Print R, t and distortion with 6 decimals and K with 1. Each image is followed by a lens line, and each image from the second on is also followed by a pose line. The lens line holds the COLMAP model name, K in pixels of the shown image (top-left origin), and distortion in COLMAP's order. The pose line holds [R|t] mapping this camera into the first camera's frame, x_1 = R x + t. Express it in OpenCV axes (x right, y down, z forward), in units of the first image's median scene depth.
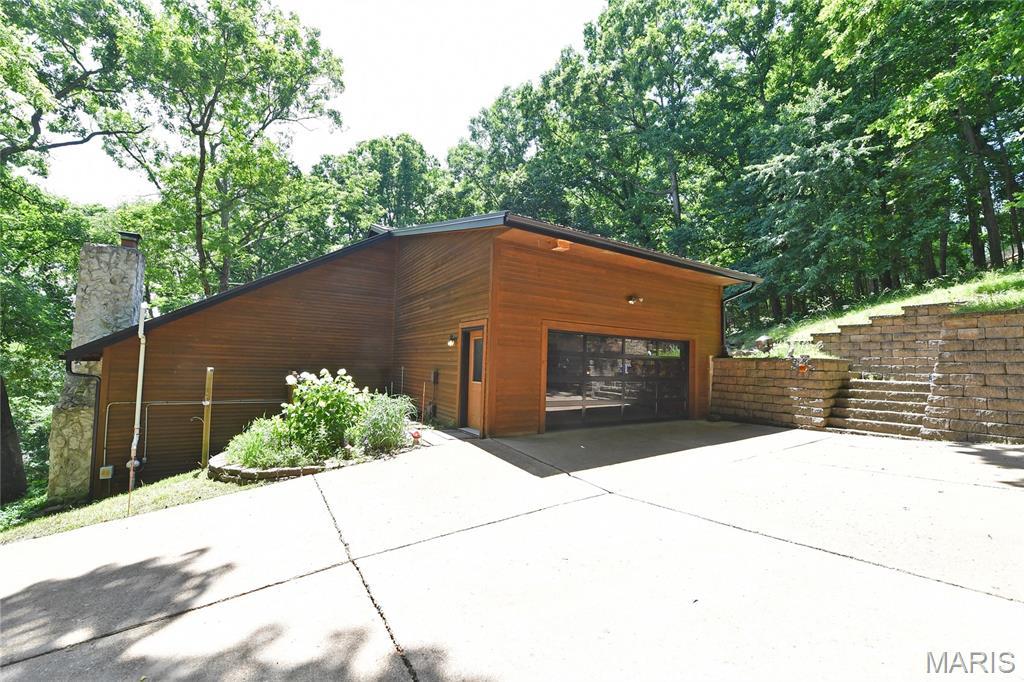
lens RADIAL K [[408.6, 0, 510.9], [0, 408.6, 342.2], [0, 0, 1]] dist [-0.019255, -0.000965]
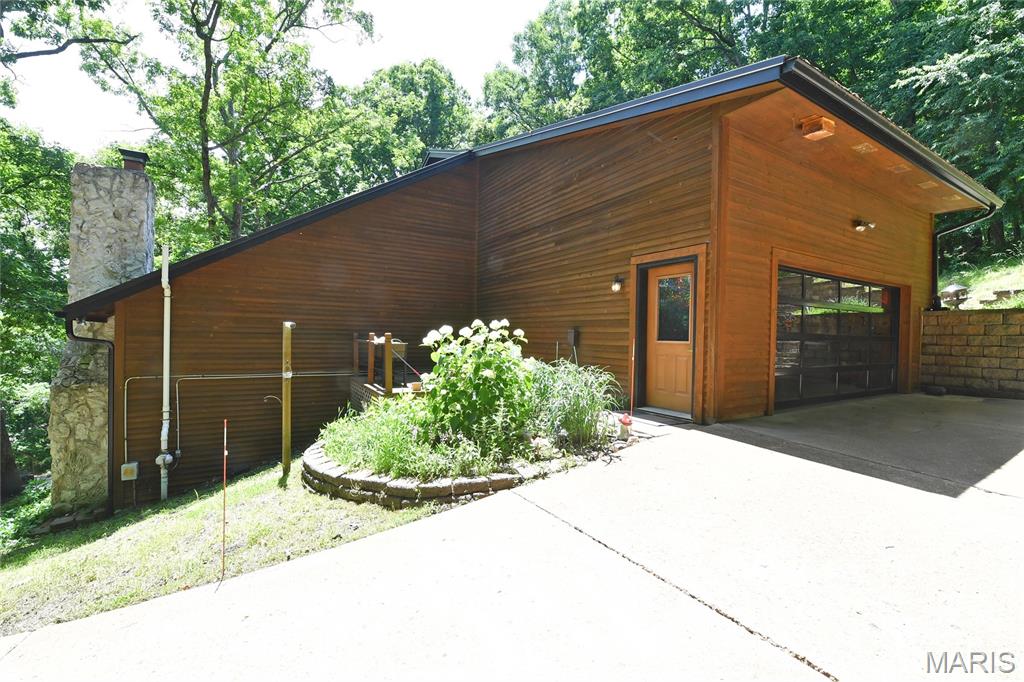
lens RADIAL K [[439.5, 0, 511.1], [0, 439.5, 338.8], [0, 0, 1]] dist [-0.018181, -0.000109]
pose [[0.999843, -0.008418, -0.015587, -0.253682], [0.009358, 0.998079, 0.061242, 0.034396], [0.015041, -0.061378, 0.998001, 0.197407]]
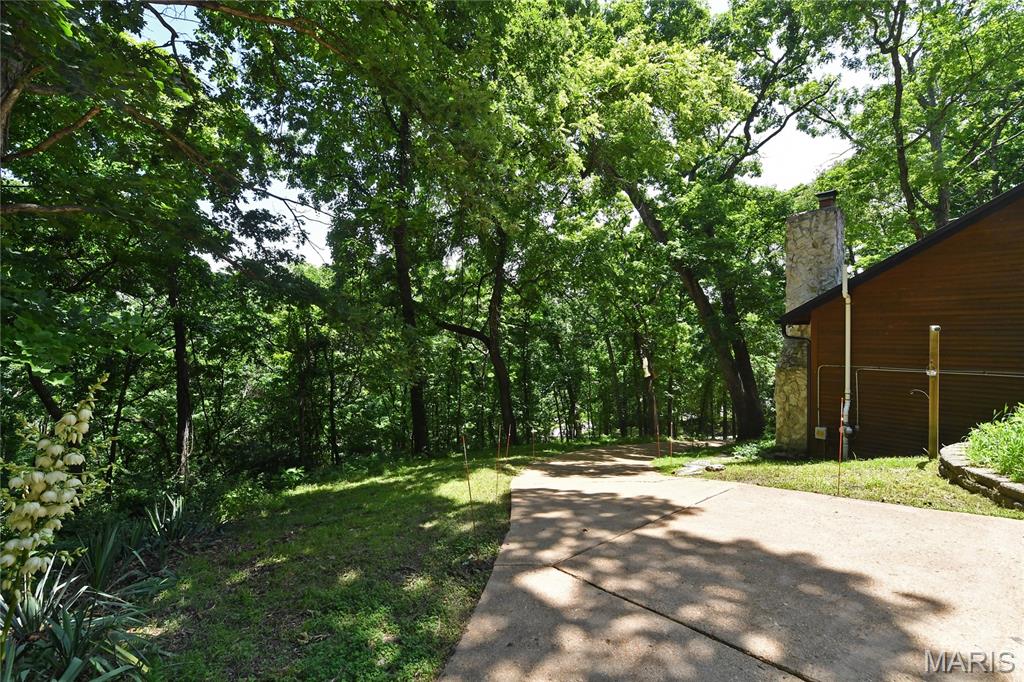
lens RADIAL K [[408.6, 0, 510.9], [0, 408.6, 342.2], [0, 0, 1]] dist [-0.019255, -0.000965]
pose [[0.124280, 0.004889, -0.992235, -0.077875], [0.084606, 0.996294, 0.015506, 0.010892], [0.988634, -0.085876, 0.123406, 0.094734]]
